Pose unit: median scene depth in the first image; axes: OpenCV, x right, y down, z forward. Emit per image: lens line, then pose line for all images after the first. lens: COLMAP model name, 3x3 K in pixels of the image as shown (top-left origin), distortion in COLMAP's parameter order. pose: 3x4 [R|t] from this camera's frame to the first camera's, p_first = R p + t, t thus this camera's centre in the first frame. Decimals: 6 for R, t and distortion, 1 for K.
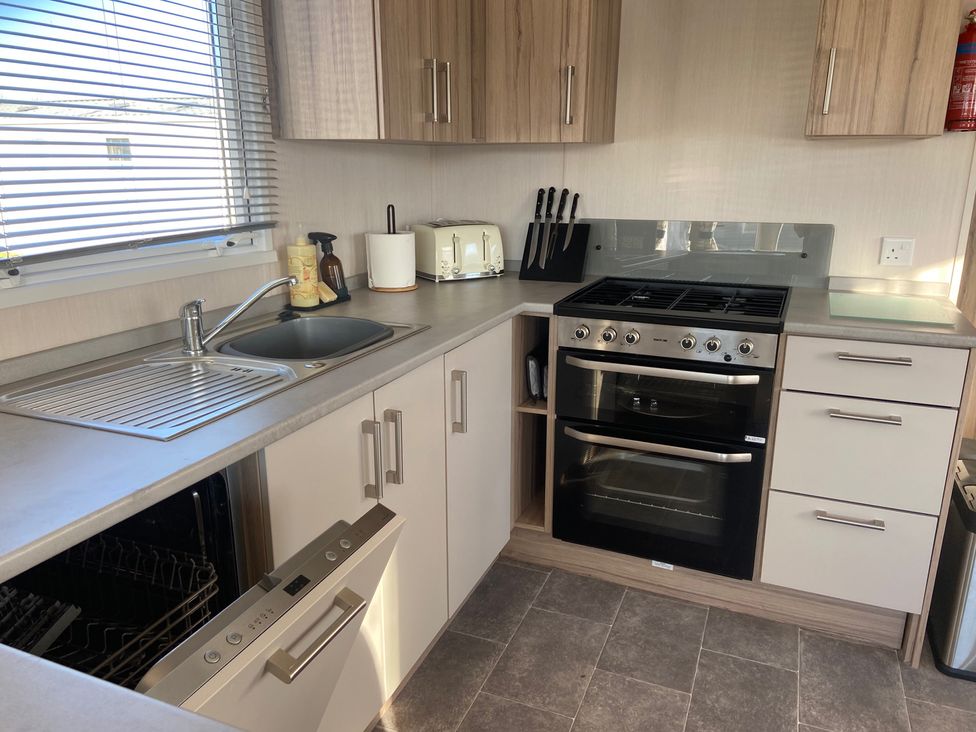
lens RADIAL K [[733.9, 0, 486.9], [0, 733.9, 362.3], [0, 0, 1]] dist [0.032030, -0.003565]
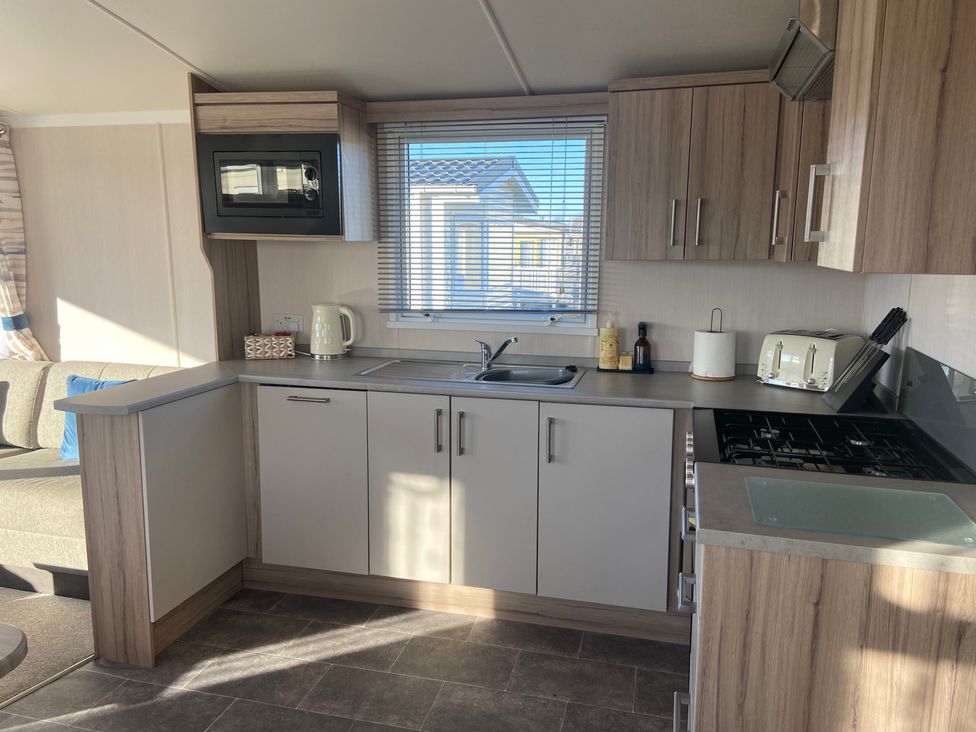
lens RADIAL K [[733.9, 0, 486.6], [0, 733.9, 369.4], [0, 0, 1]] dist [0.032030, -0.003565]
pose [[0.132057, 0.154816, -0.979078, 1.189378], [-0.253783, 0.960088, 0.117584, -0.194085], [0.958204, 0.232945, 0.166076, 0.560673]]
